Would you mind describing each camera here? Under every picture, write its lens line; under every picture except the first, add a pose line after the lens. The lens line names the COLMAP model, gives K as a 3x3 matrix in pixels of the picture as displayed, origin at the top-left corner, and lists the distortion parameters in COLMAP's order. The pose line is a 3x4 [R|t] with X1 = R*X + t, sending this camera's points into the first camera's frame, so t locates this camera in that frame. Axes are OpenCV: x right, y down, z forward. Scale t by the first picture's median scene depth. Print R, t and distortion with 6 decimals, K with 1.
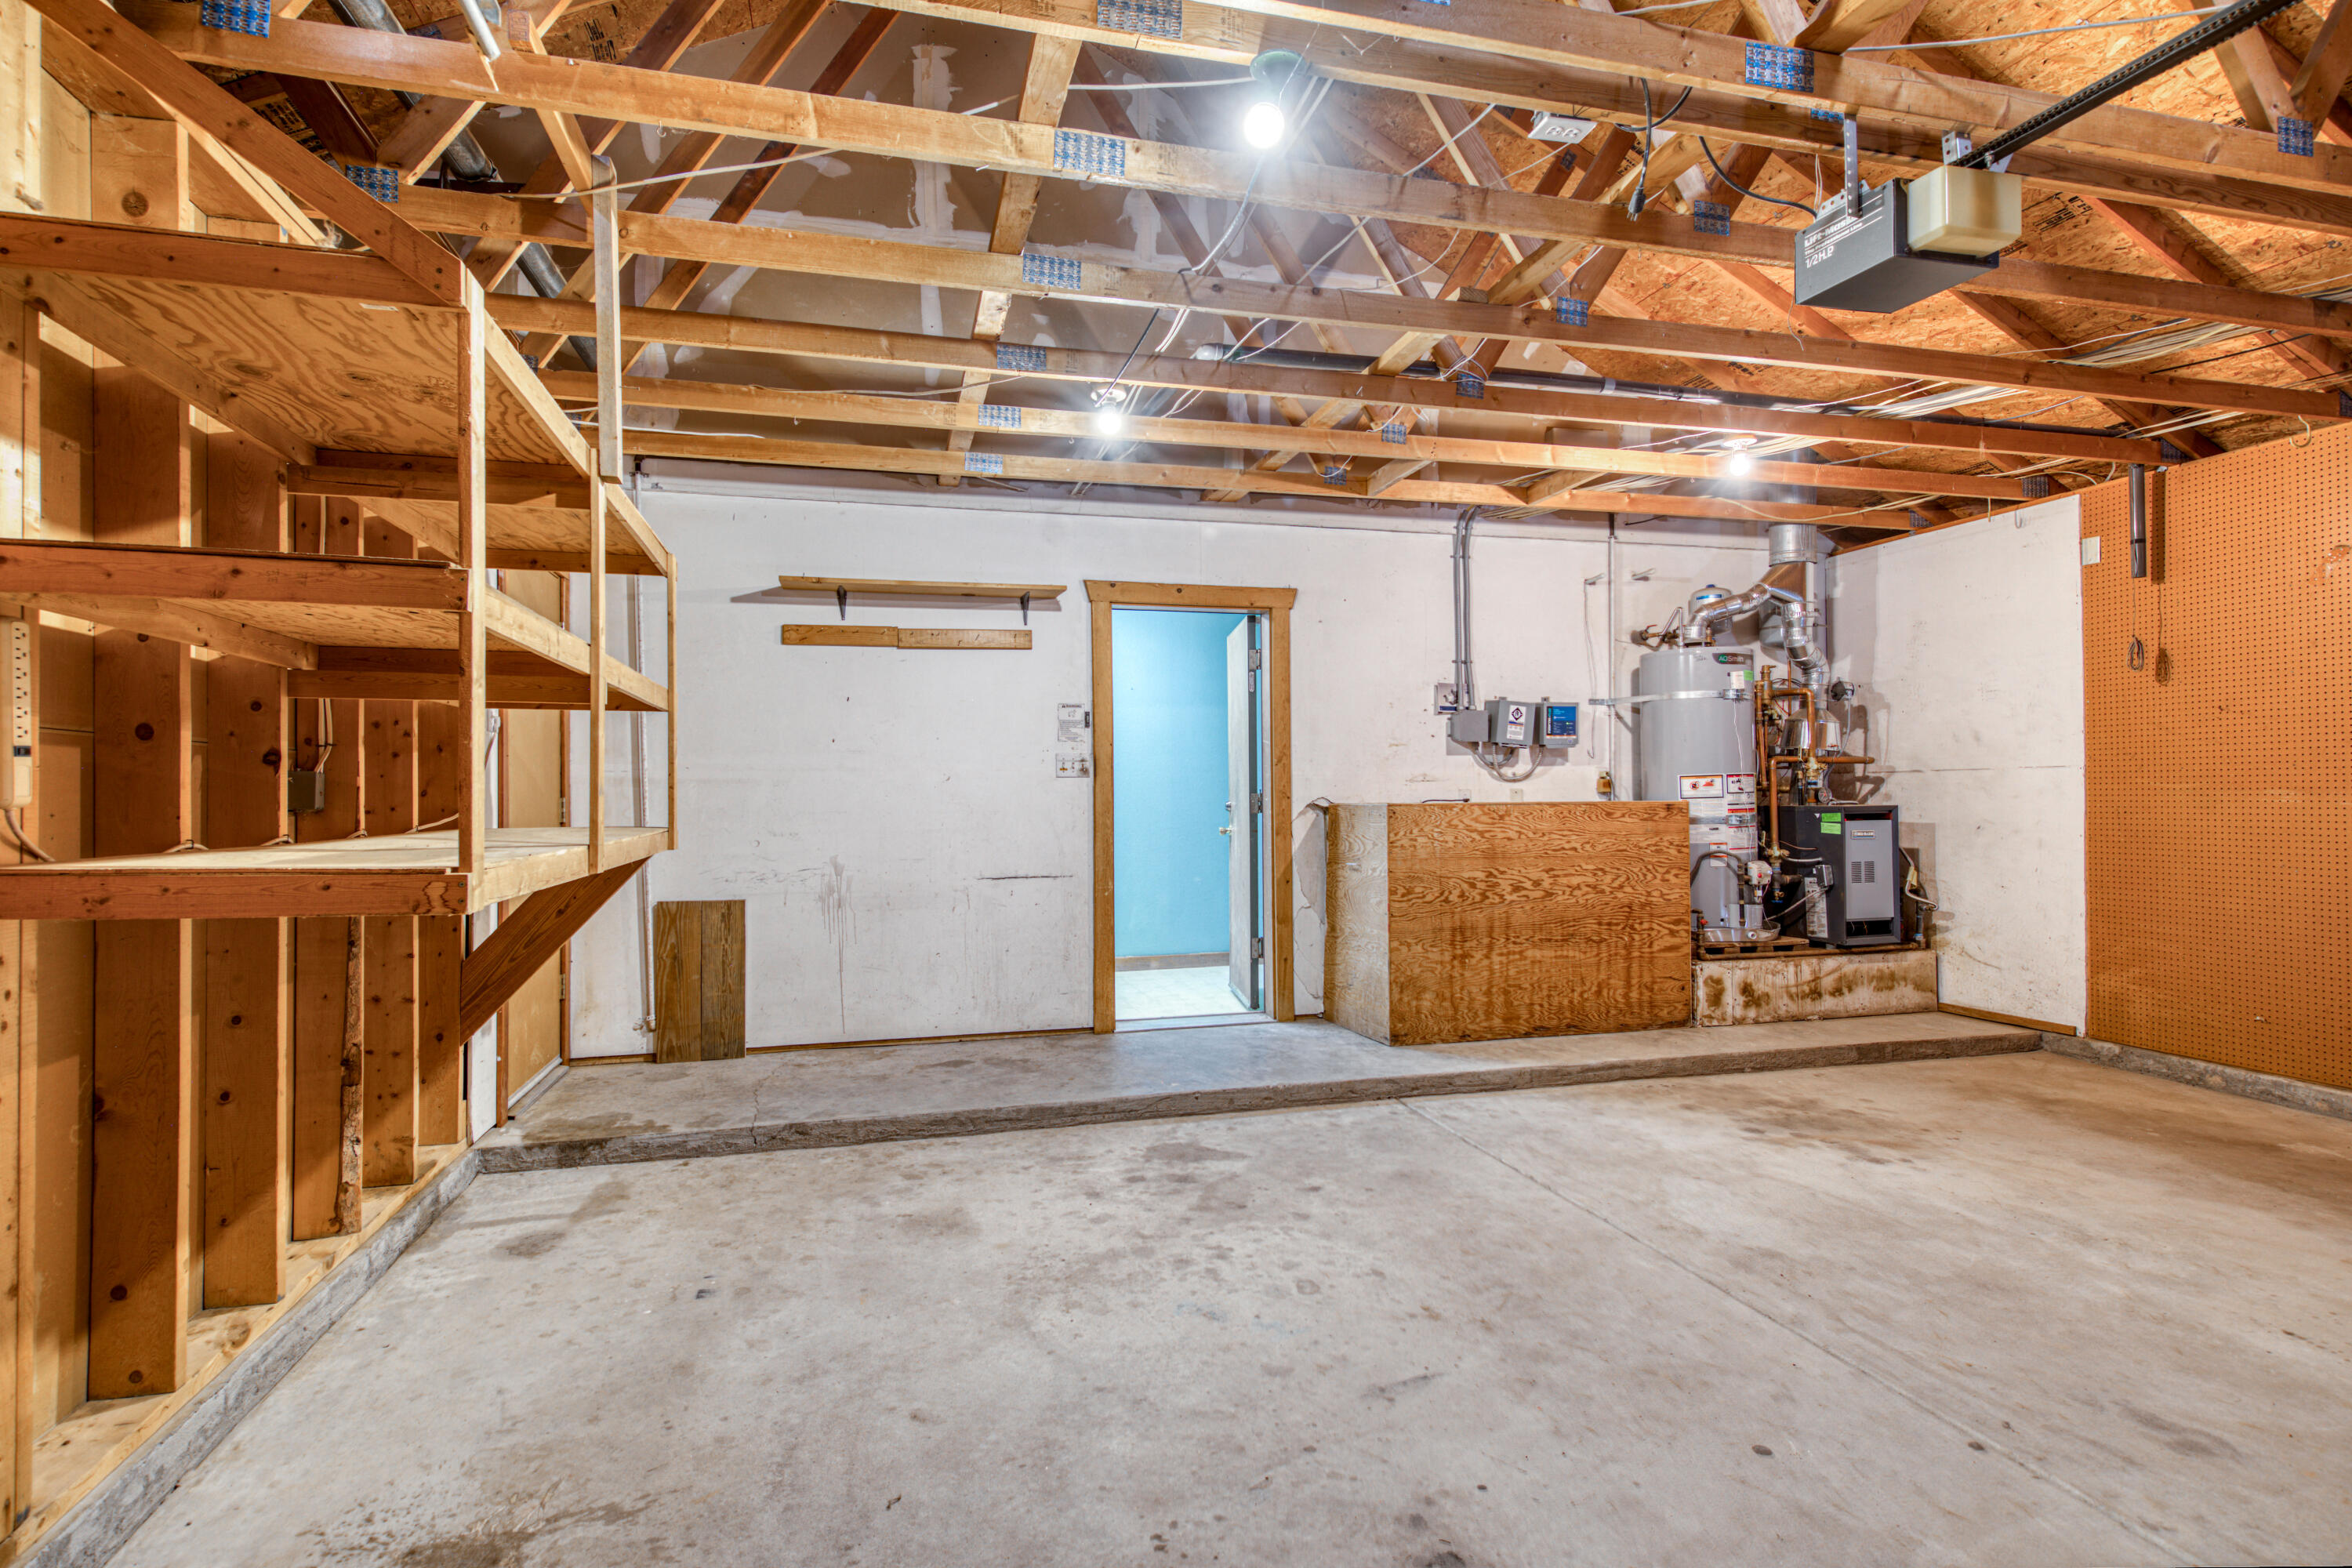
lens RADIAL K [[1199.4, 0, 1200.8], [0, 1199.4, 781.6], [0, 0, 1]] dist [0.002162, -0.000694]
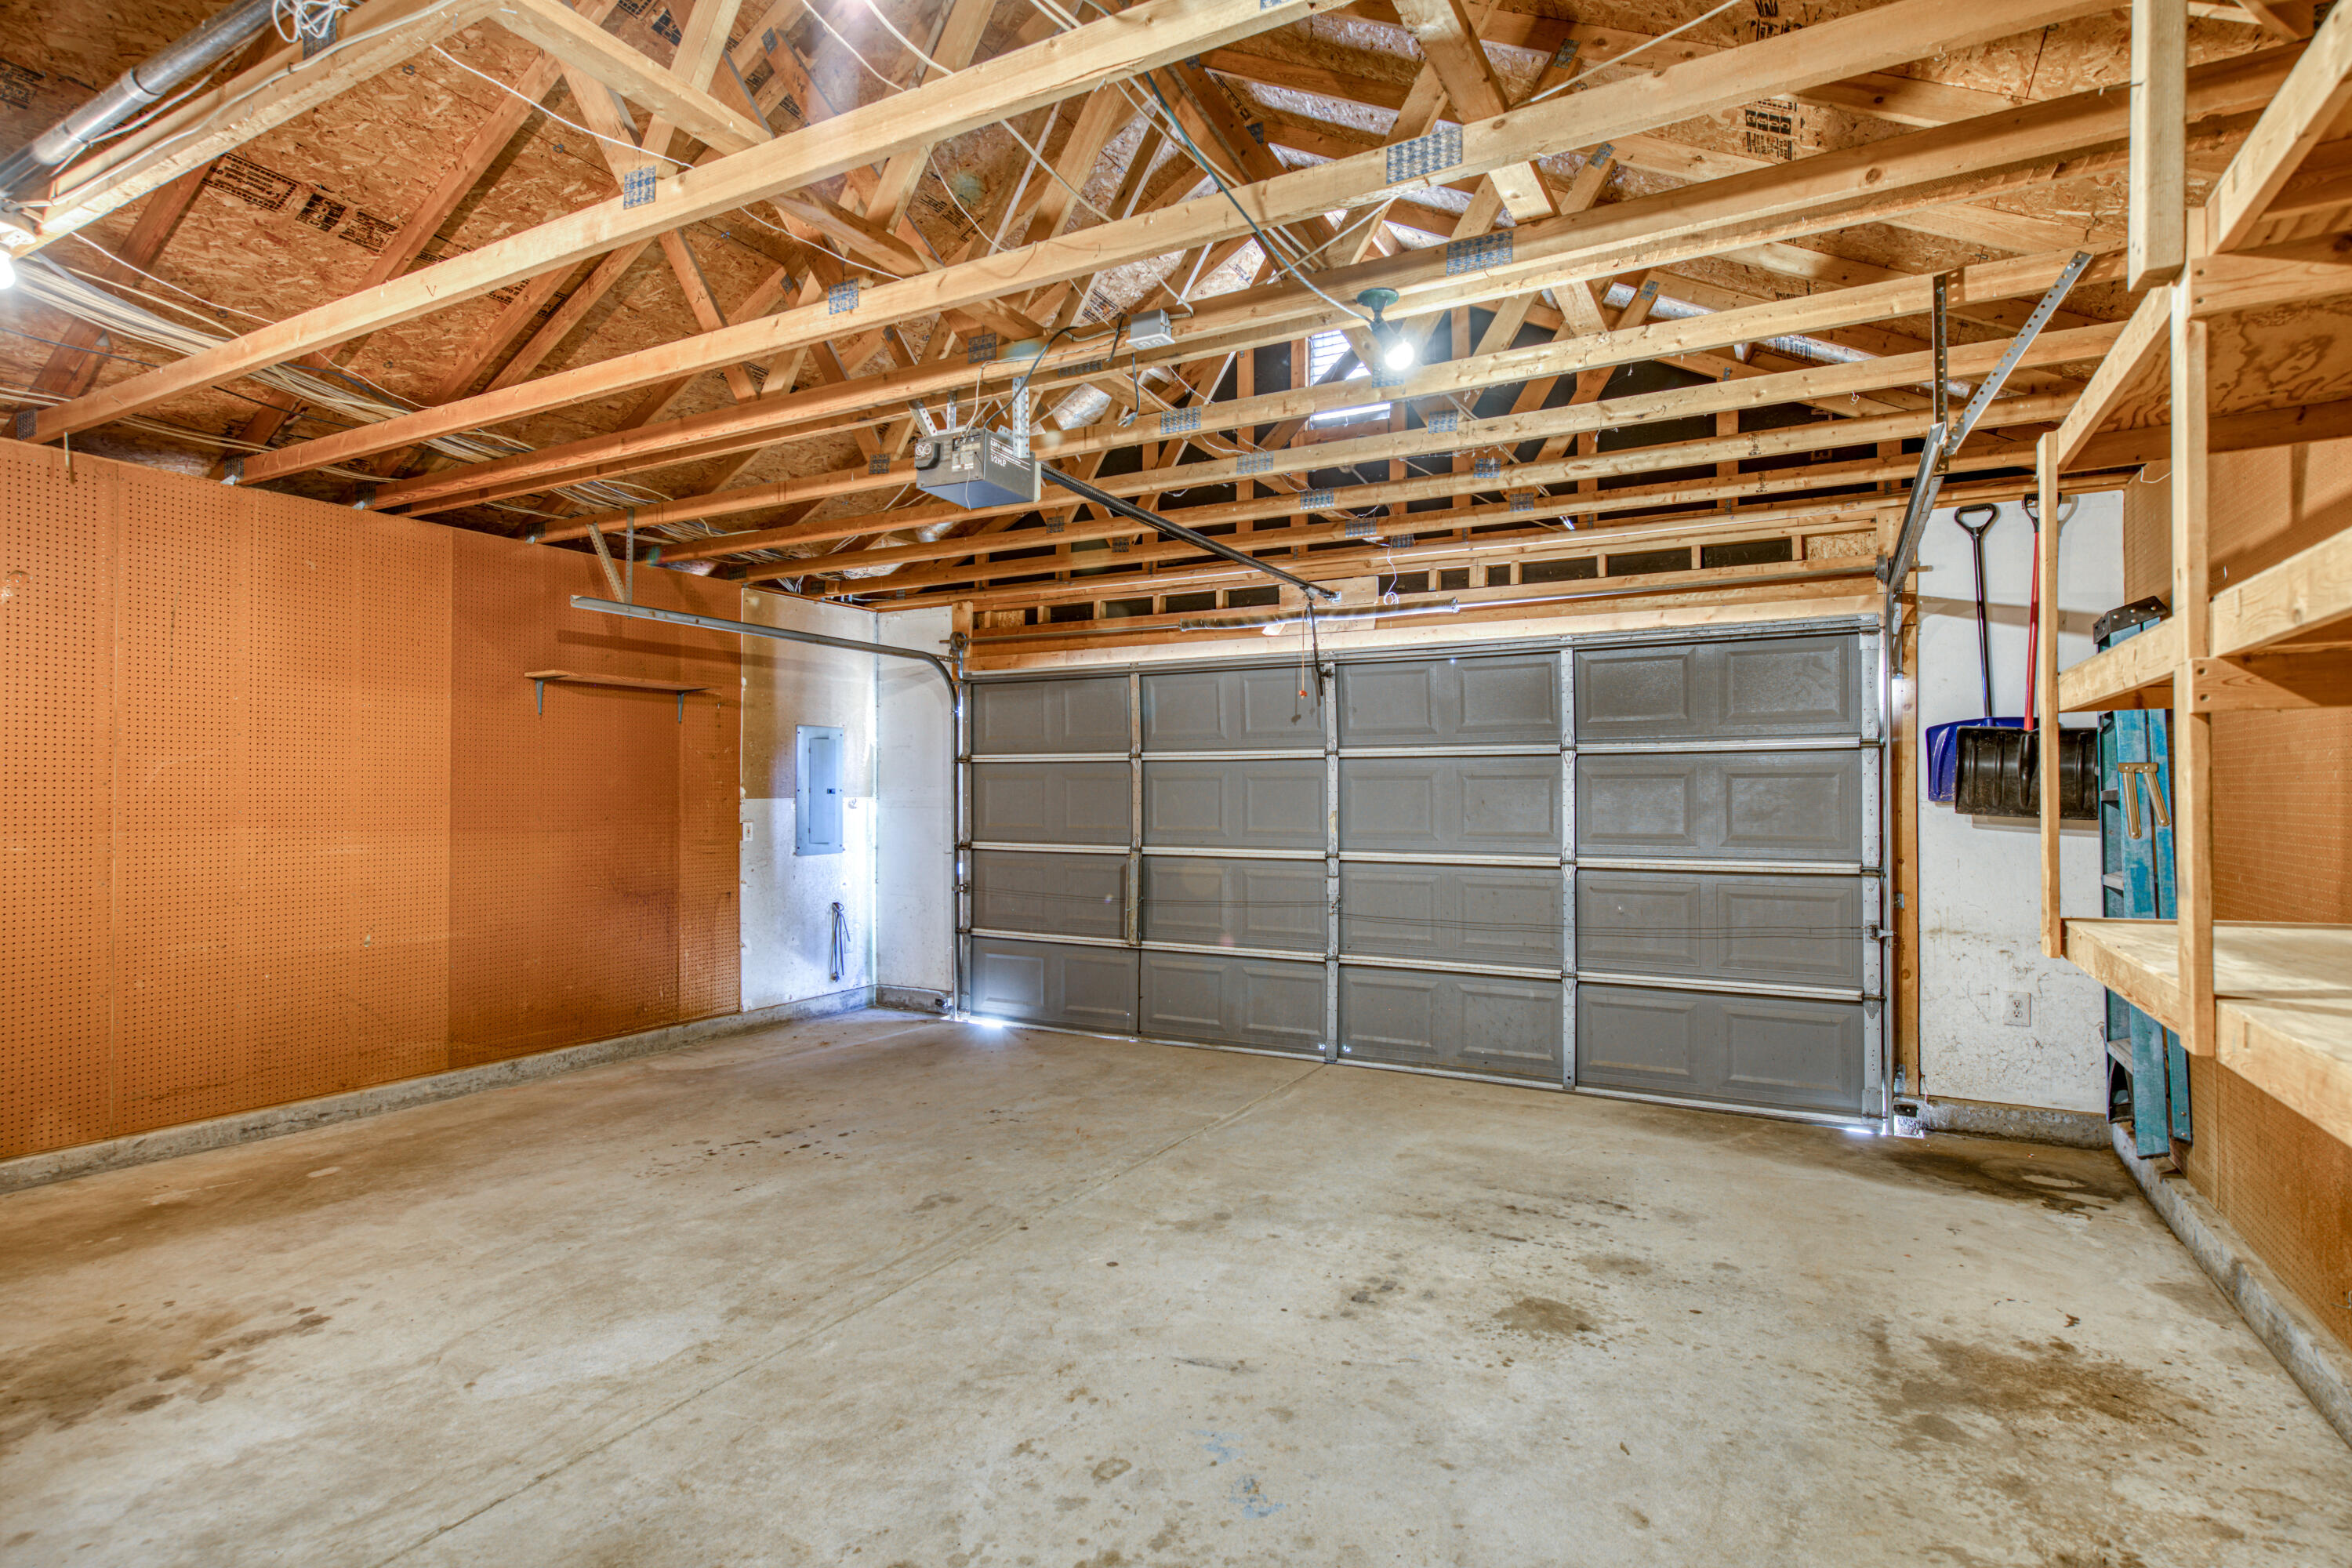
lens RADIAL K [[1199.4, 0, 1200.8], [0, 1199.4, 781.6], [0, 0, 1]] dist [0.002162, -0.000694]
pose [[-0.729847, 0.013772, 0.683471, -0.492252], [-0.002517, 0.999736, -0.022833, -0.019845], [-0.683605, -0.018385, -0.729620, 1.498928]]
